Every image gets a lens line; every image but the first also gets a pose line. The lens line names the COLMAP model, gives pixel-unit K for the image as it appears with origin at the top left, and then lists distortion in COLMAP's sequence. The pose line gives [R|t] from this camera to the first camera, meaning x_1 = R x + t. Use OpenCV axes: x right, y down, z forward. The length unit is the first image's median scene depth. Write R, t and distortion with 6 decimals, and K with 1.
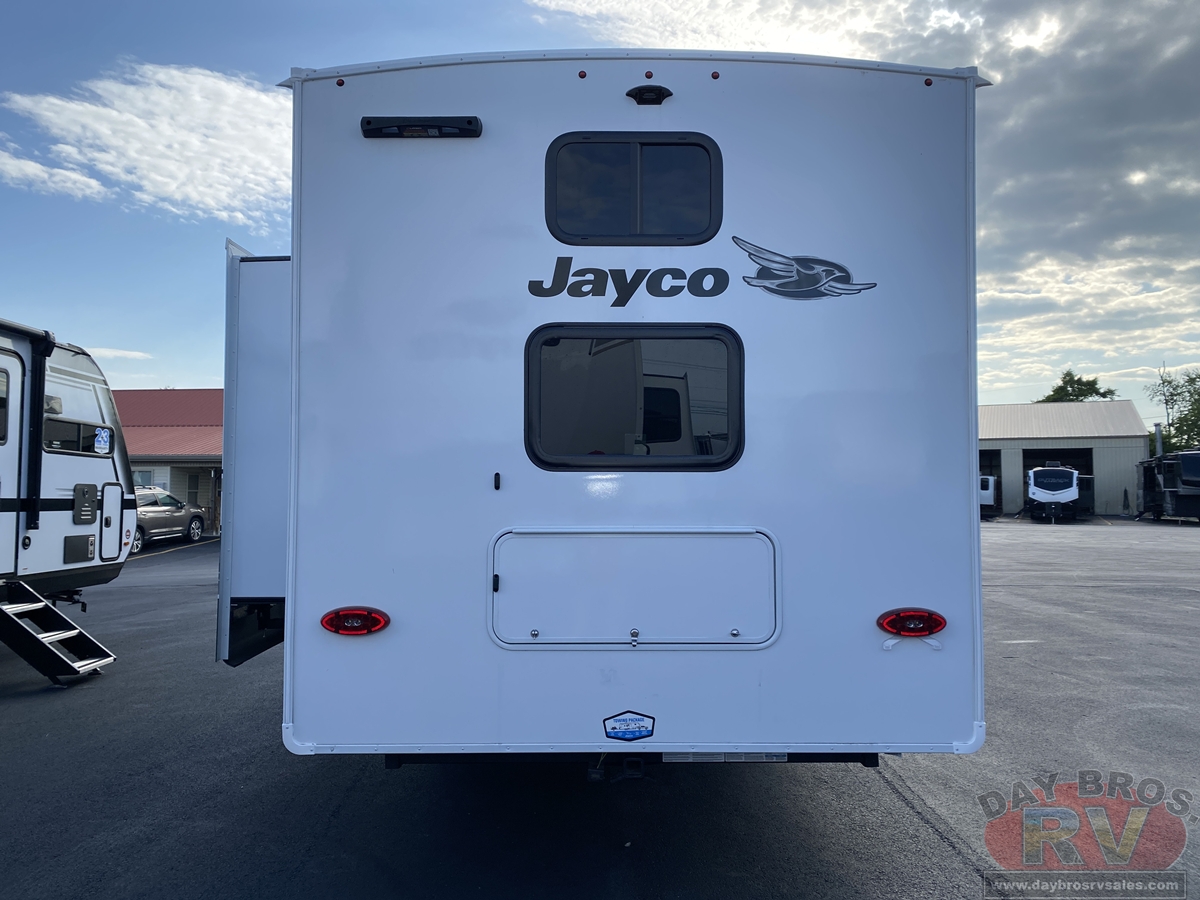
lens RADIAL K [[915.3, 0, 600.0], [0, 915.3, 450.0], [0, 0, 1]] dist [0.148599, -0.309764]
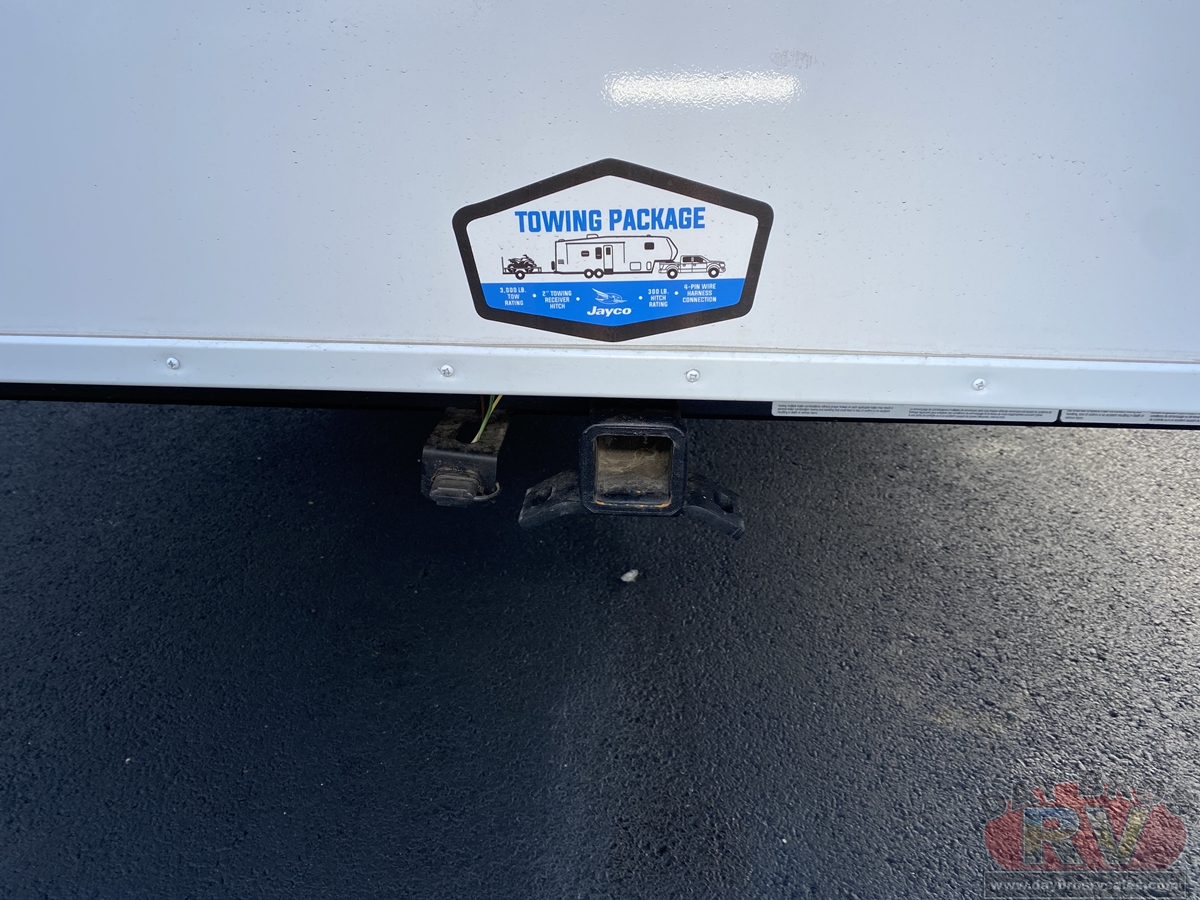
lens RADIAL K [[915.3, 0, 600.0], [0, 915.3, 450.0], [0, 0, 1]] dist [0.148599, -0.309764]
pose [[0.998770, 0.029209, -0.040065, 0.037133], [-0.007566, 0.888370, 0.459066, 0.253015], [0.049001, -0.458198, 0.887498, 0.835056]]
